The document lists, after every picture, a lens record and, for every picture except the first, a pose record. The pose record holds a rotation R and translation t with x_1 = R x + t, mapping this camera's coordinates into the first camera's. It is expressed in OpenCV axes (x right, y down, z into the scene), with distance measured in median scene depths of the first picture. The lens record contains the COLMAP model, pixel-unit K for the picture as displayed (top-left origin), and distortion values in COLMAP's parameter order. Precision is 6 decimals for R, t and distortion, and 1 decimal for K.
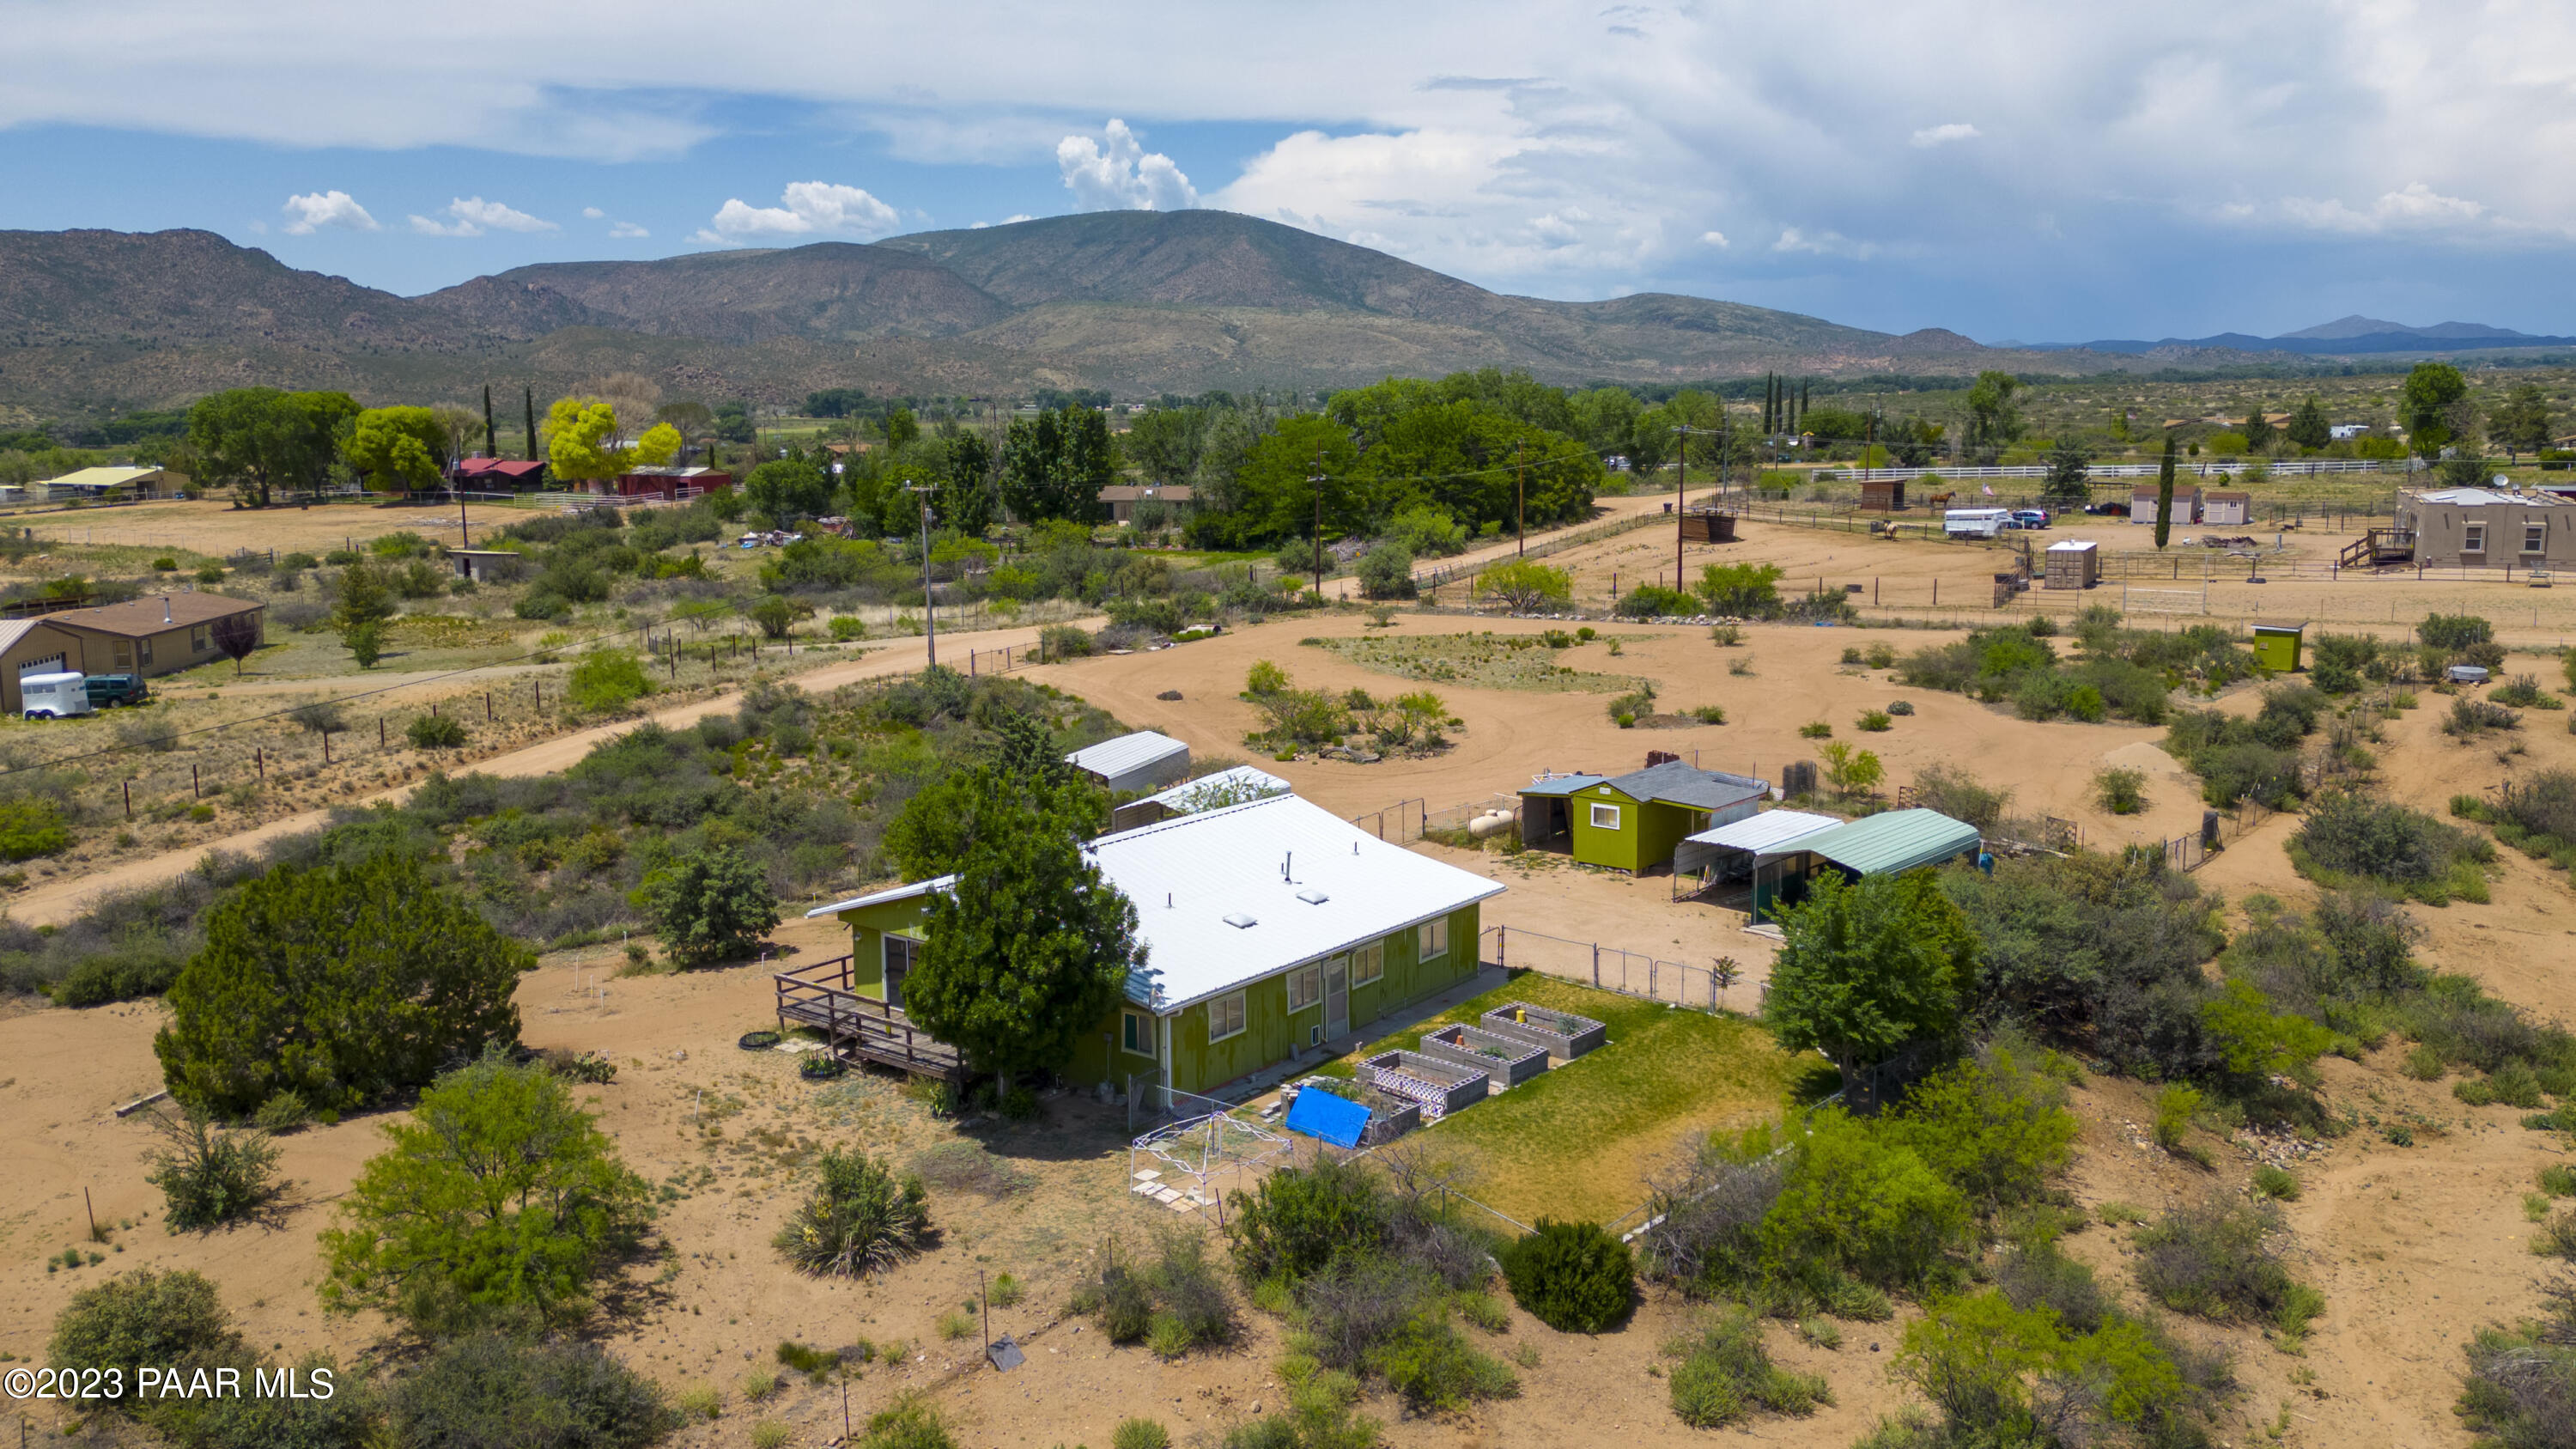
lens RADIAL K [[1881.3, 0, 1339.9], [0, 1881.3, 728.2], [0, 0, 1]] dist [0.071081, -0.140892]
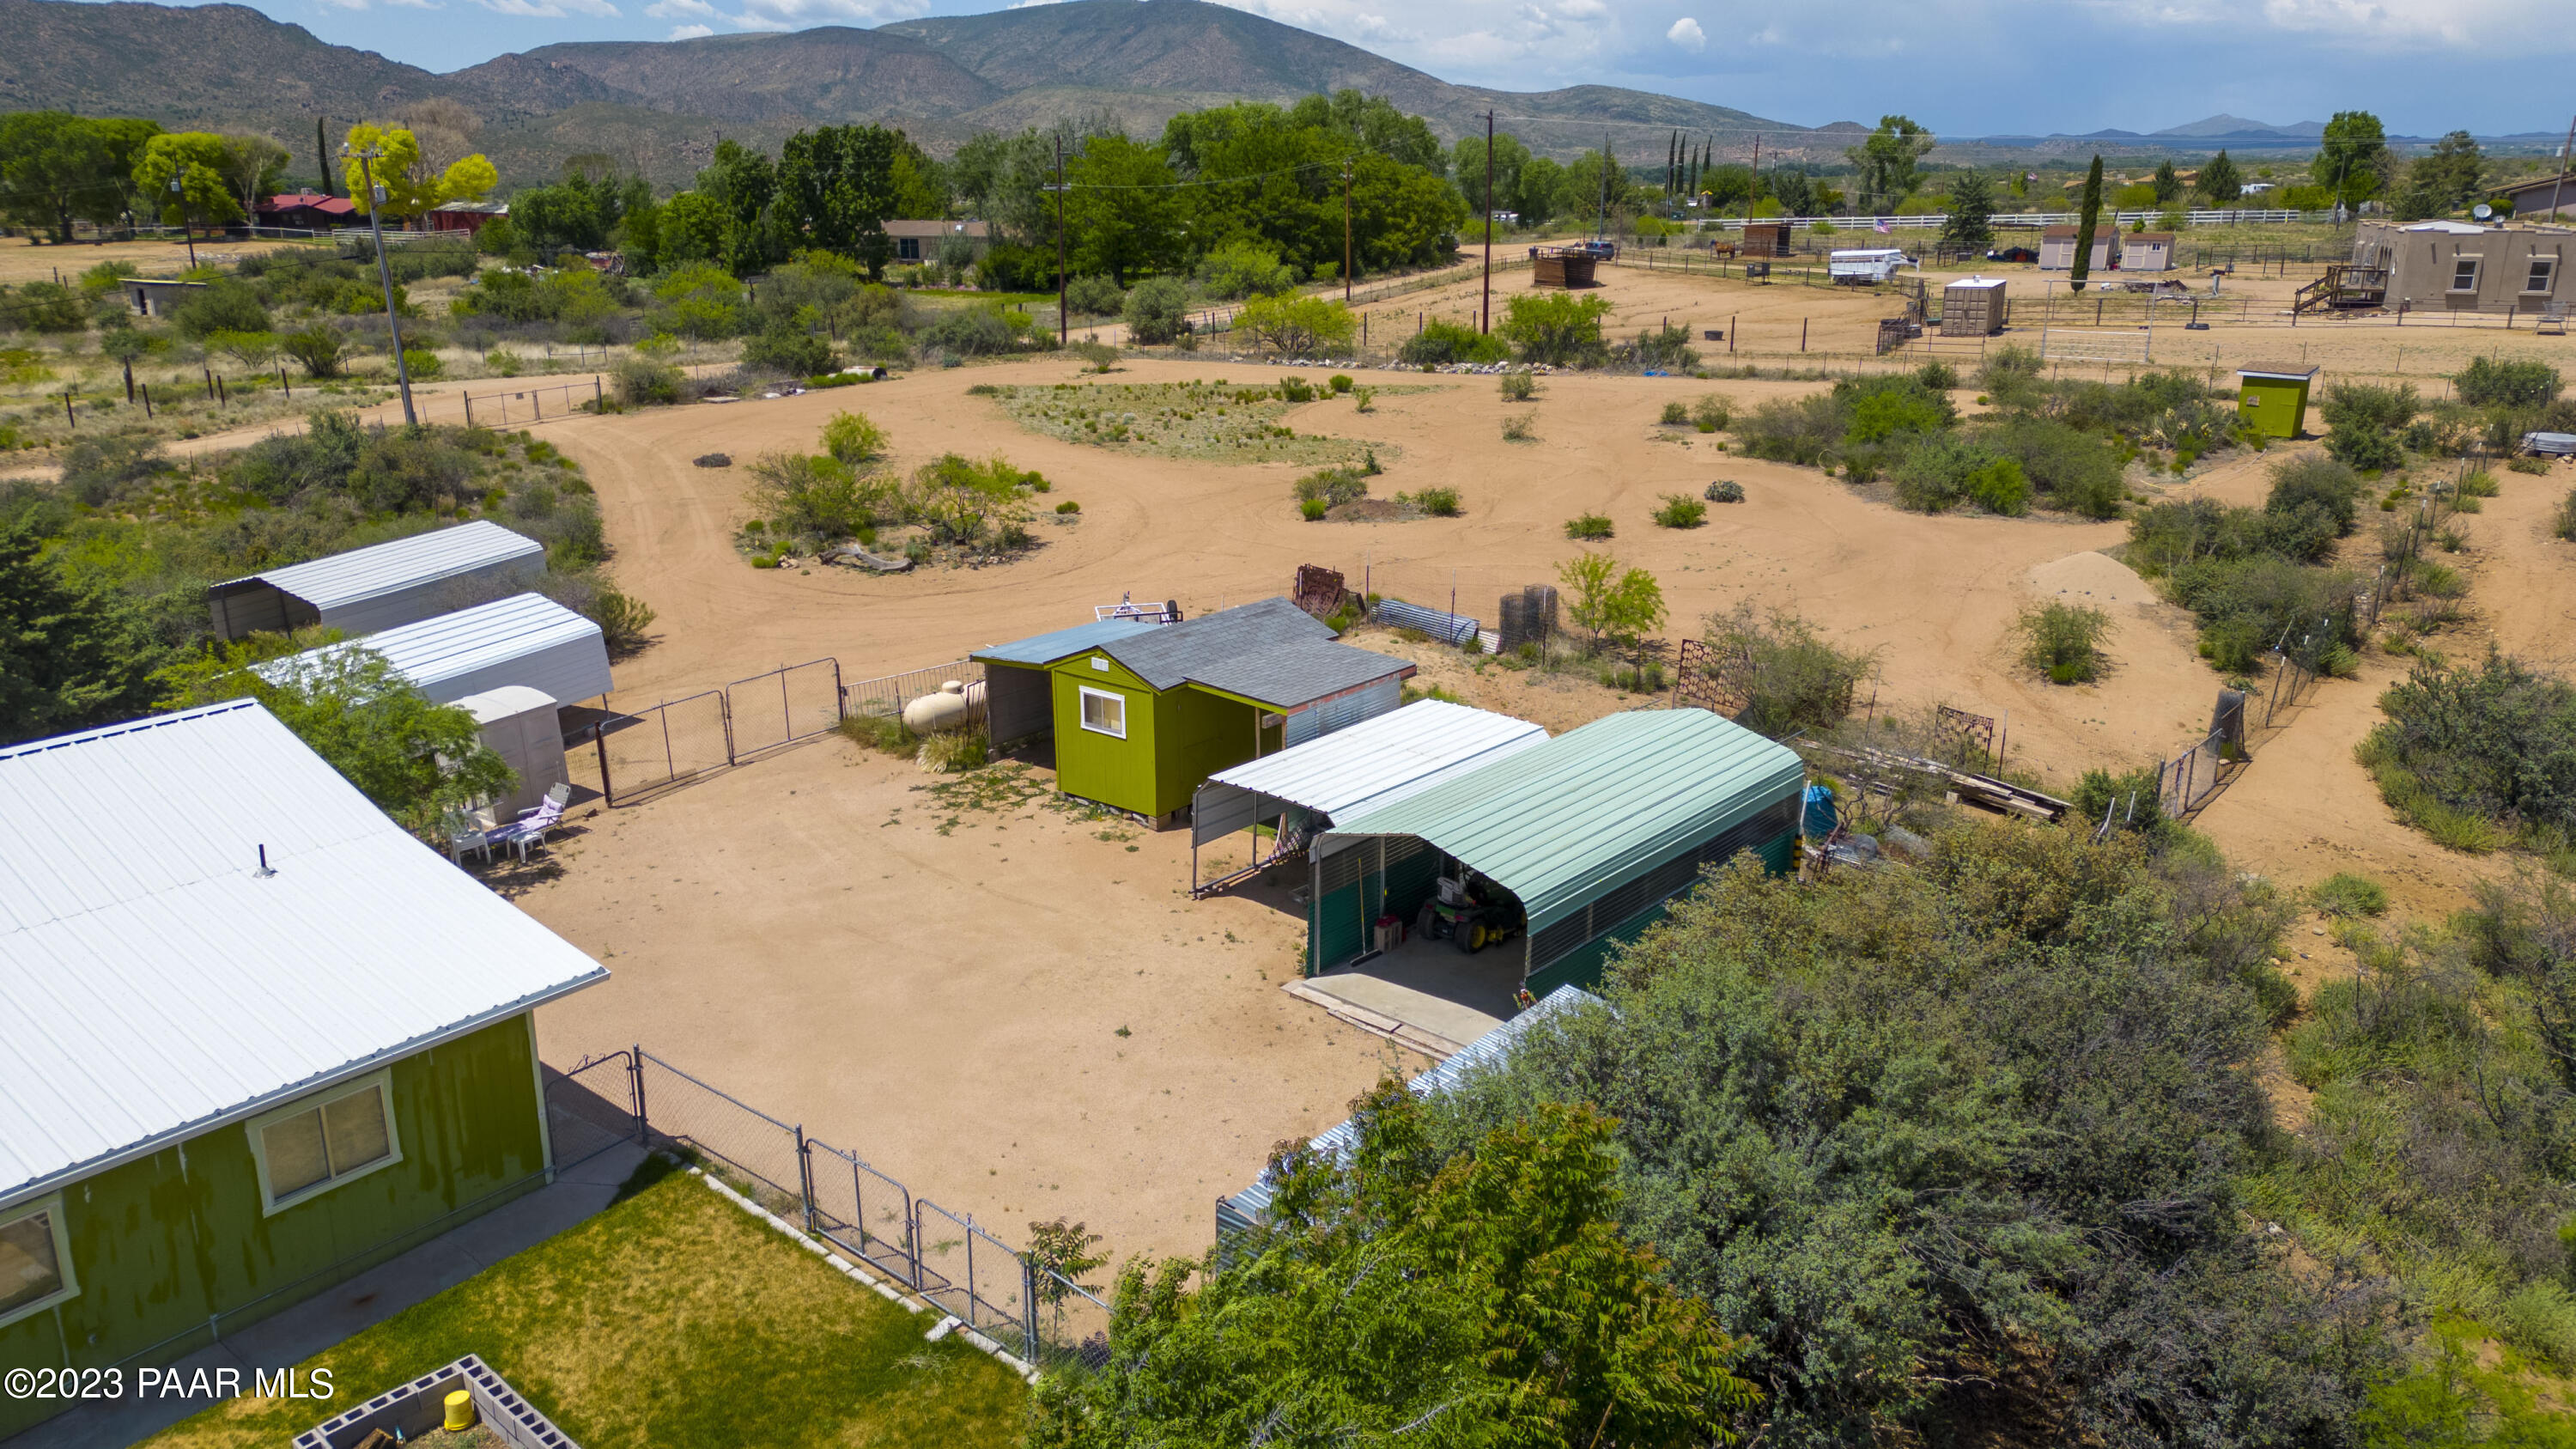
lens RADIAL K [[1832.8, 0, 1288.0], [0, 1832.8, 724.5], [0, 0, 1]] dist [0.072052, -0.079421]
pose [[0.999641, 0.004238, 0.026460, 0.088200], [-0.007548, 0.991967, 0.126271, -0.007001], [-0.025712, -0.126426, 0.991643, 0.244646]]
